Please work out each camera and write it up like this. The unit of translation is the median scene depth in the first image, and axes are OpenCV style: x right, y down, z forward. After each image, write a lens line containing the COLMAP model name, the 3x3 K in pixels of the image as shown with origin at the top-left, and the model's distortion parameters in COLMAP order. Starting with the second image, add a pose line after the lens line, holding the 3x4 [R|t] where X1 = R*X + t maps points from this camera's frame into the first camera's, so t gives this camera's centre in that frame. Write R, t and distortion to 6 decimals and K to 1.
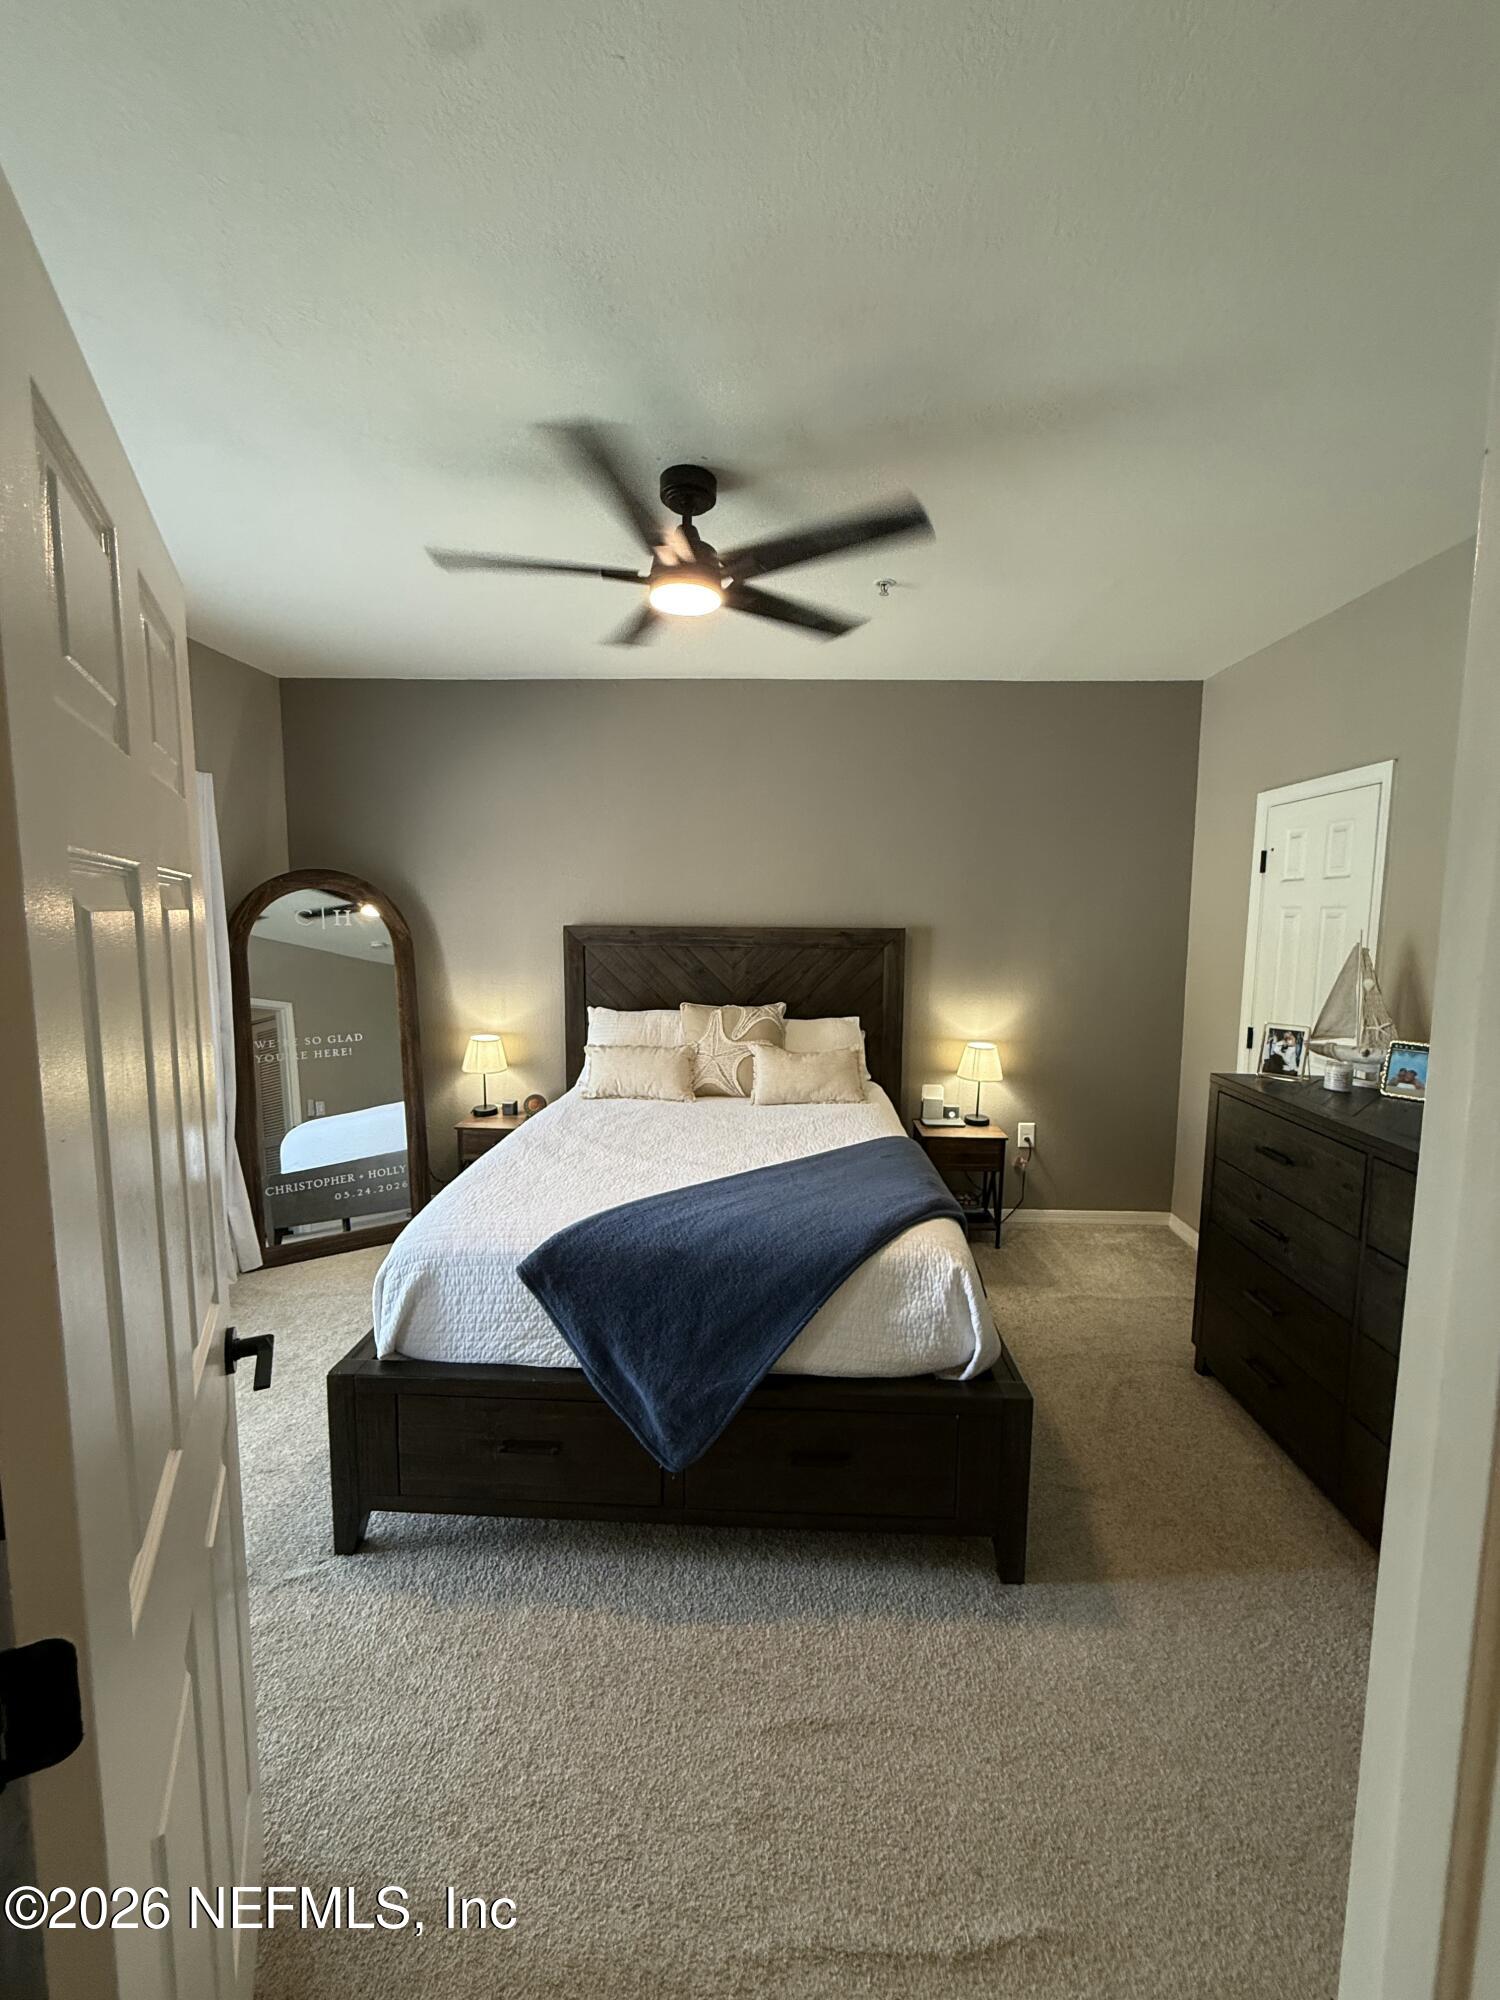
lens RADIAL K [[795.9, 0, 747.6], [0, 795.9, 993.3], [0, 0, 1]] dist [-0.001057, -0.000125]
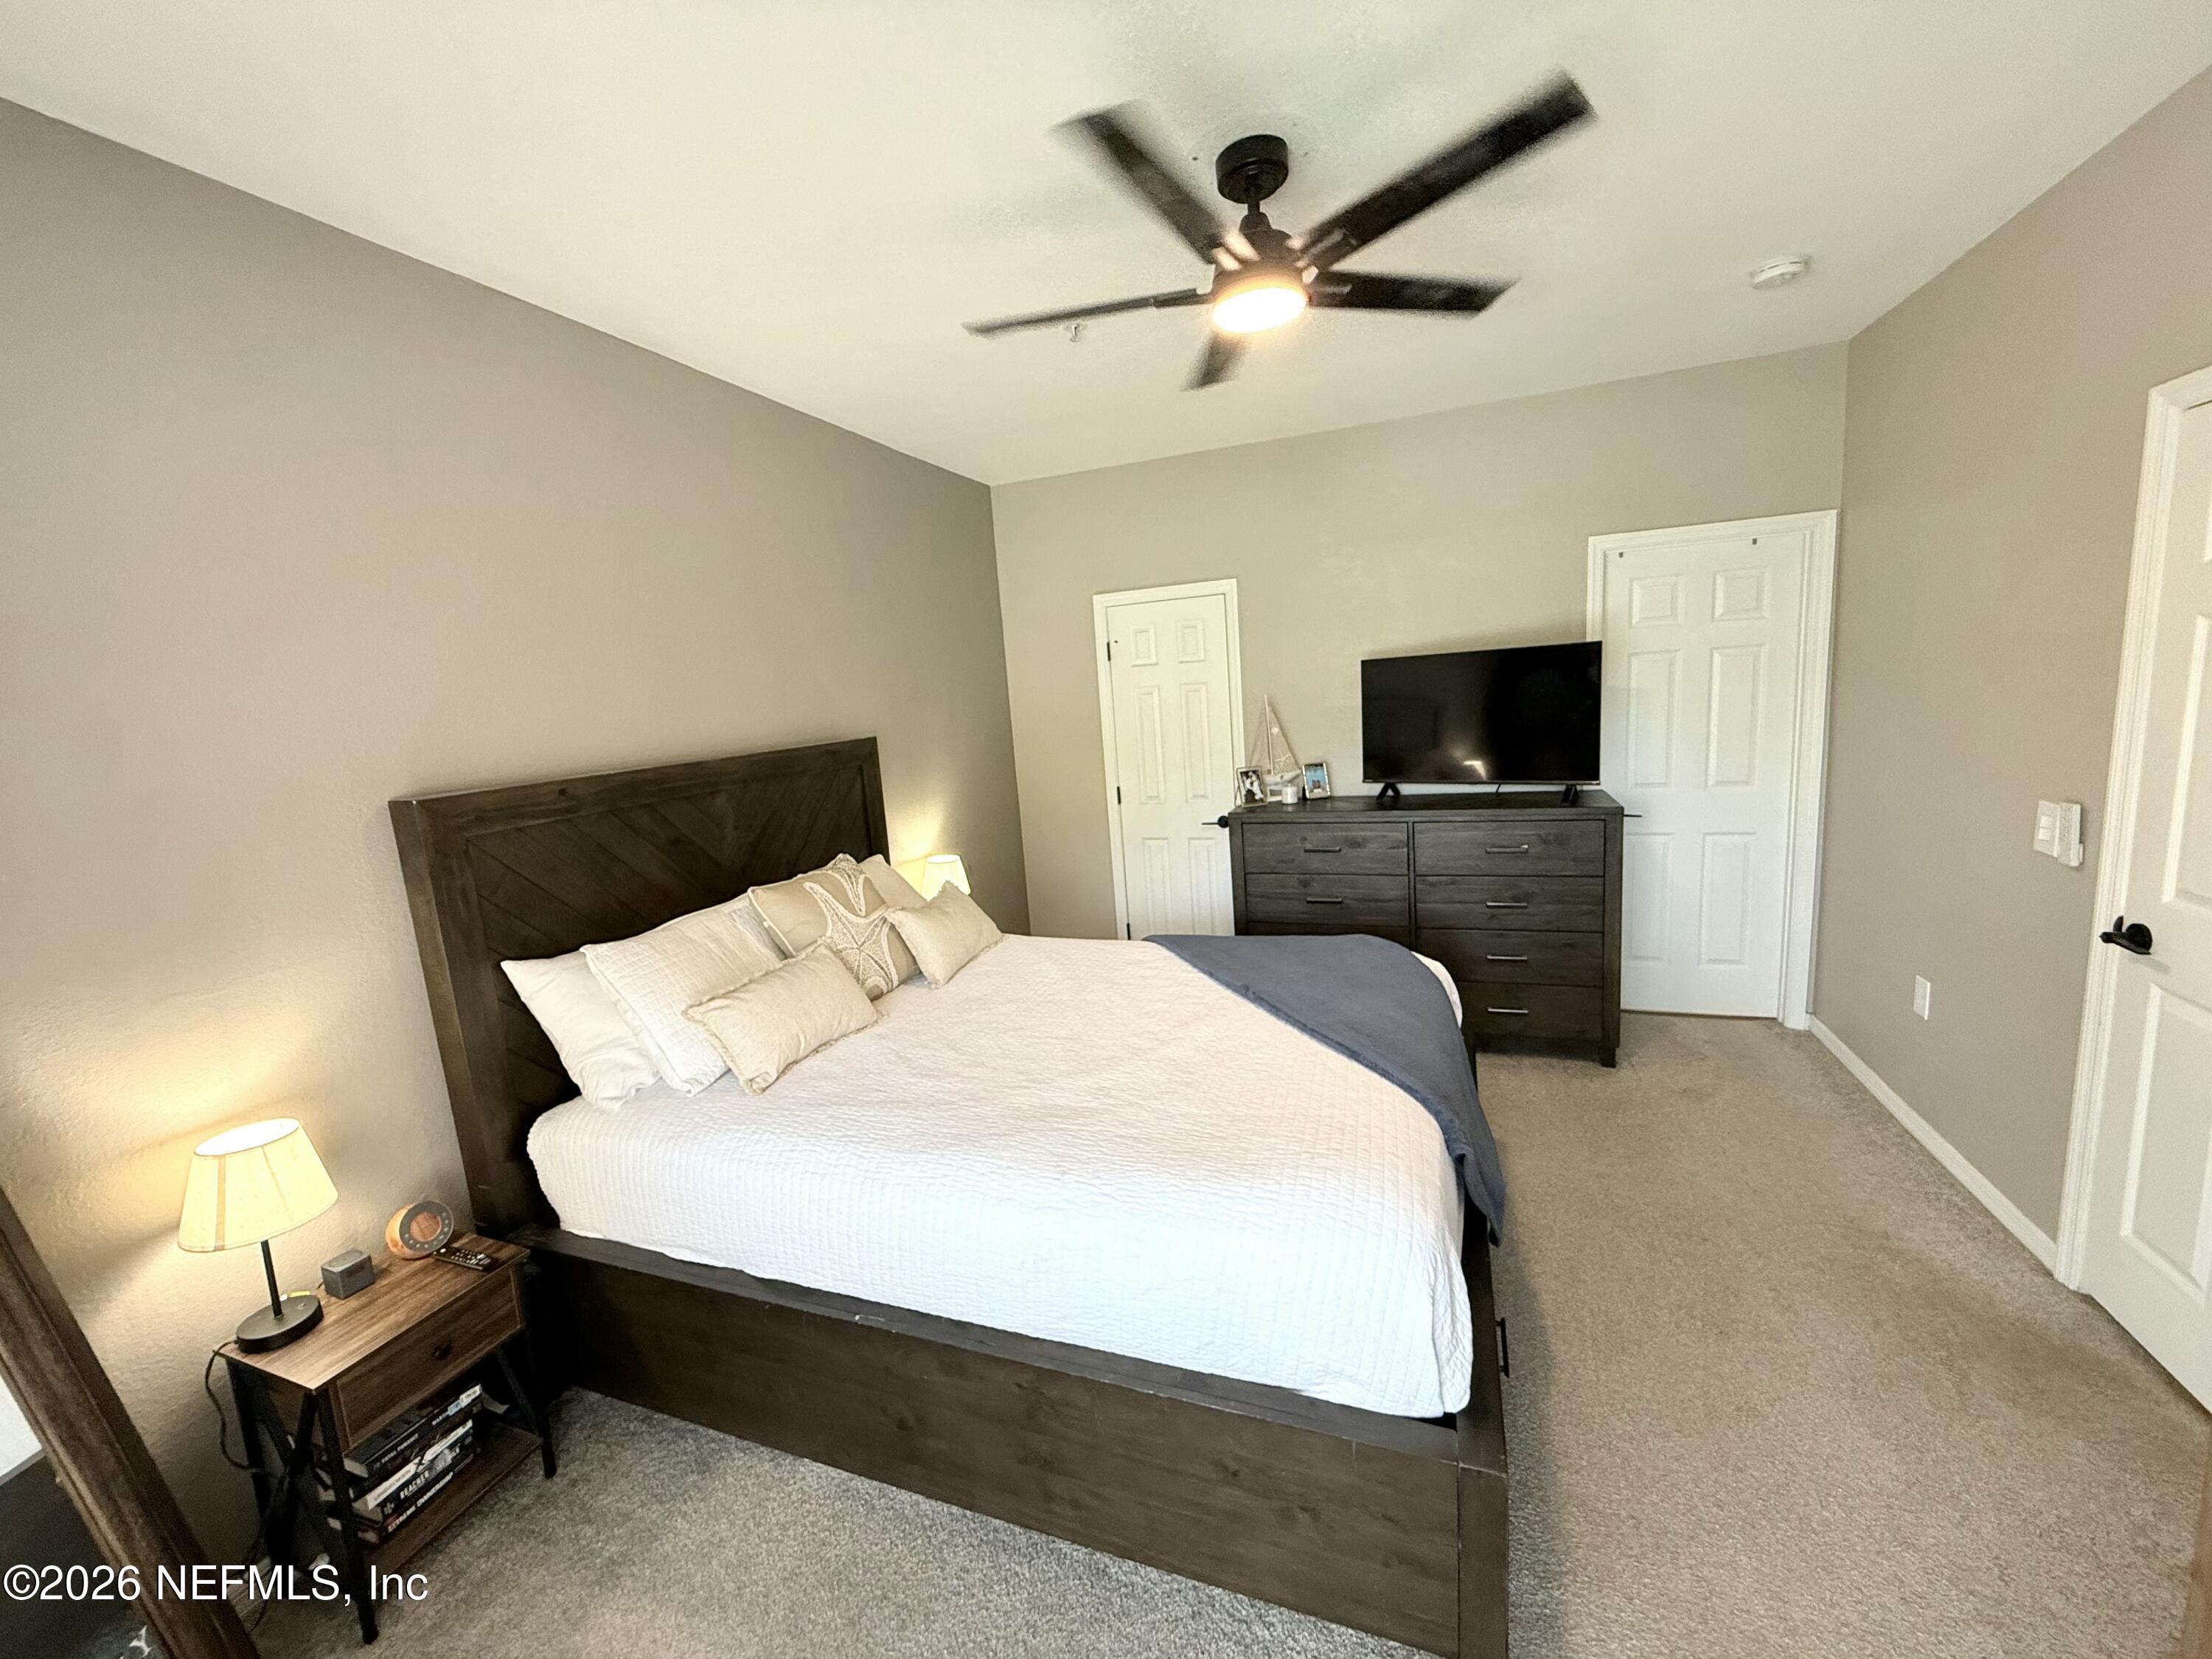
lens RADIAL K [[880.3, 0, 1097.9], [0, 880.3, 829.1], [0, 0, 1]] dist [-0.001057, -0.000125]
pose [[0.319510, -0.186209, 0.929107, -0.654651], [0.172141, 0.975593, 0.136328, -0.083699], [-0.931816, 0.116379, 0.343766, 0.562629]]
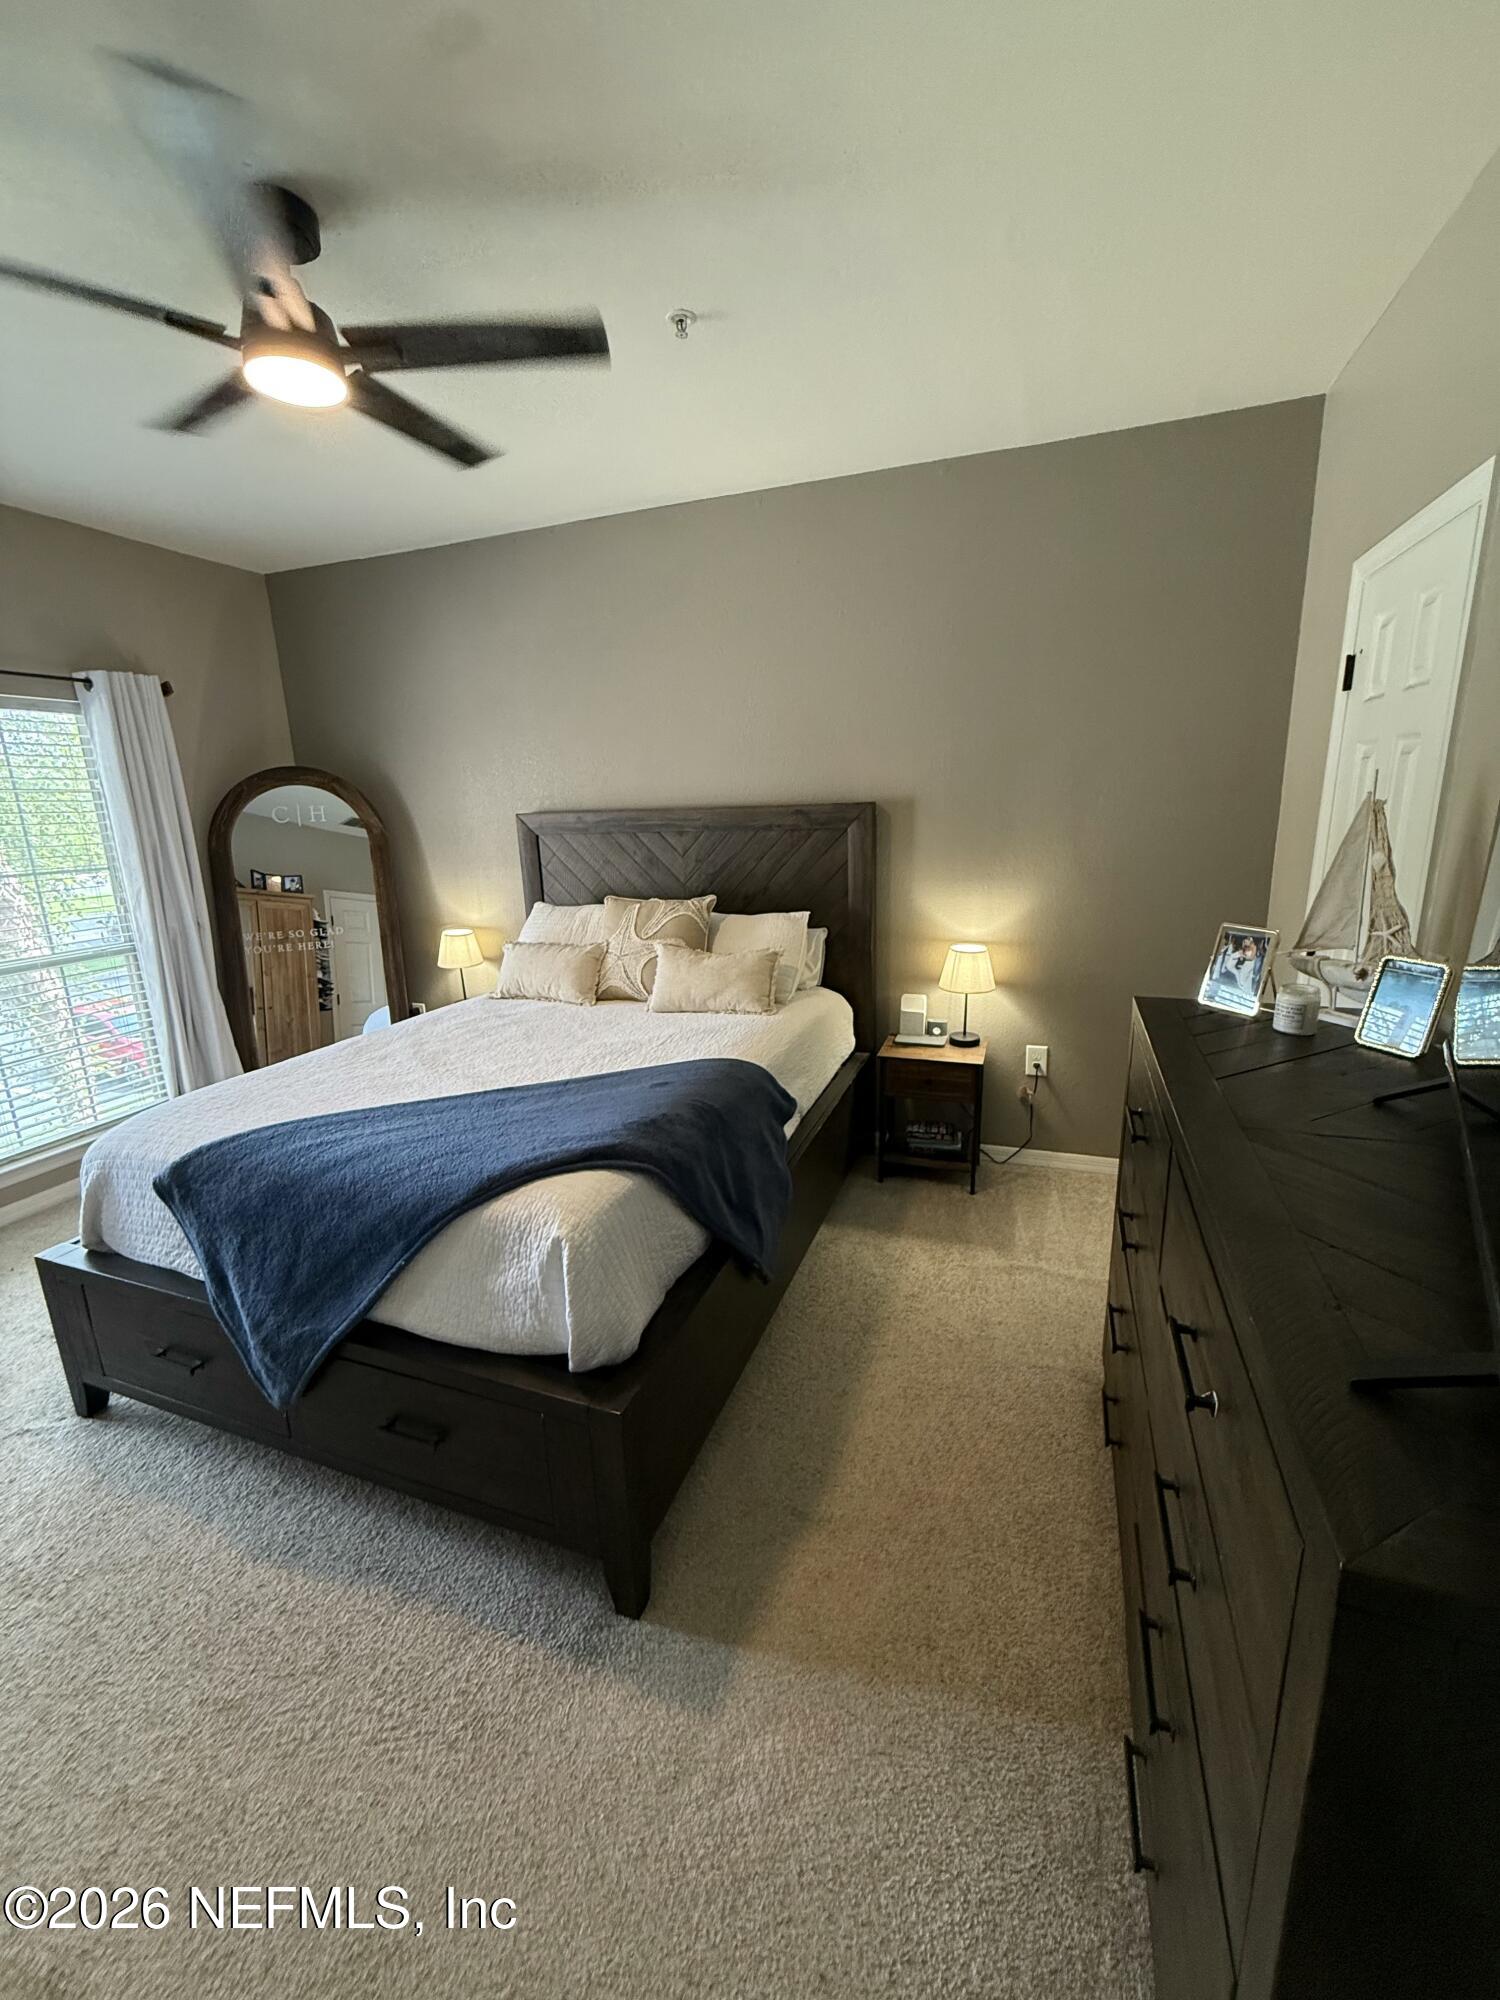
lens RADIAL K [[795.9, 0, 747.6], [0, 795.9, 993.3], [0, 0, 1]] dist [-0.001057, -0.000125]
pose [[0.950482, 0.033292, -0.308991, 0.379738], [0.008511, 0.991084, 0.132966, 0.002792], [0.310663, -0.129011, 0.941724, 0.197776]]
